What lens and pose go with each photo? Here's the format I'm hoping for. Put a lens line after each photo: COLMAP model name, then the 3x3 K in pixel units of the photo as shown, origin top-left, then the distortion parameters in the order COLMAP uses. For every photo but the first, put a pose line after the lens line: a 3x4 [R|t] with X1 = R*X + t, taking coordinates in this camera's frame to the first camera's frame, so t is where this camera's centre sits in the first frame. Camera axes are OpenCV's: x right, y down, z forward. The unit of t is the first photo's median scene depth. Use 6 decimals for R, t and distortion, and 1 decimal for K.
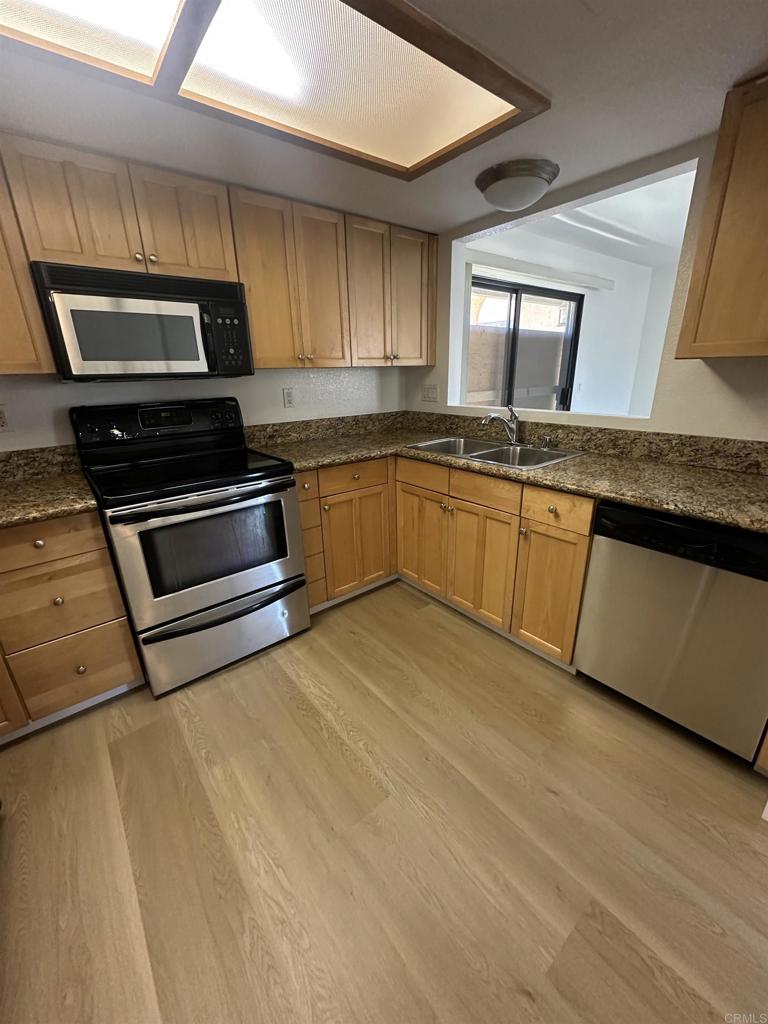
lens RADIAL K [[407.9, 0, 379.8], [0, 407.9, 511.5], [0, 0, 1]] dist [-0.002461, -0.000168]
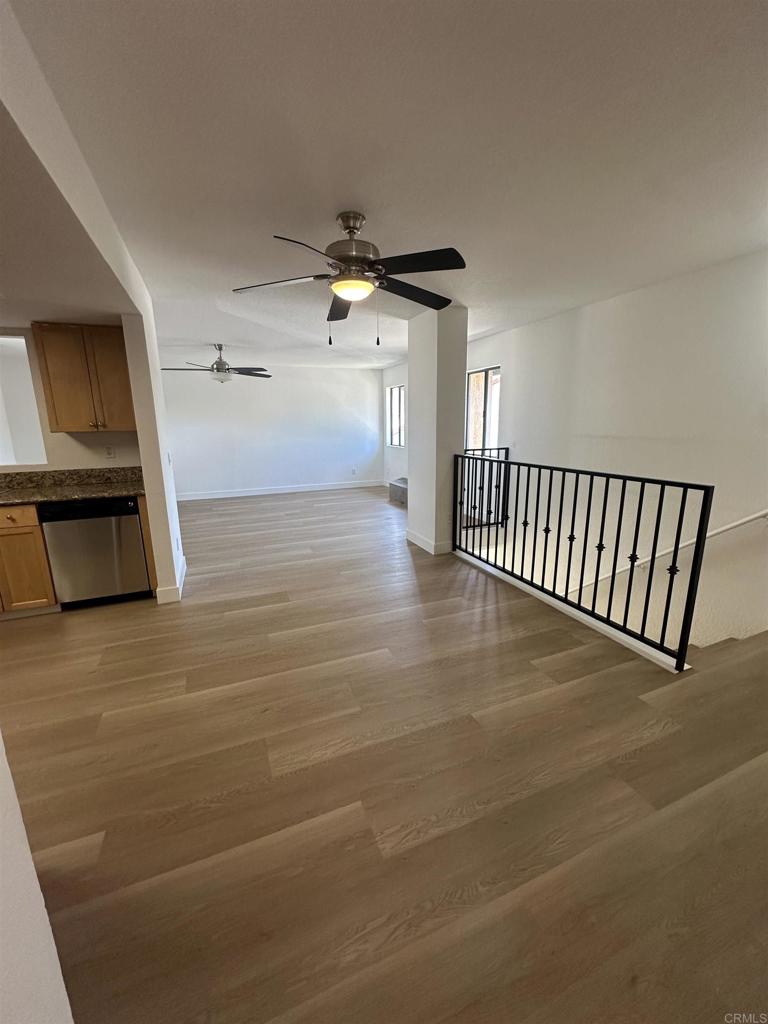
lens RADIAL K [[407.9, 0, 379.8], [0, 407.9, 511.5], [0, 0, 1]] dist [-0.002461, -0.000168]
pose [[0.282451, -0.185368, 0.941201, -0.708415], [0.322375, 0.942431, 0.088867, 0.309920], [-0.903491, 0.278319, 0.325949, -0.919380]]
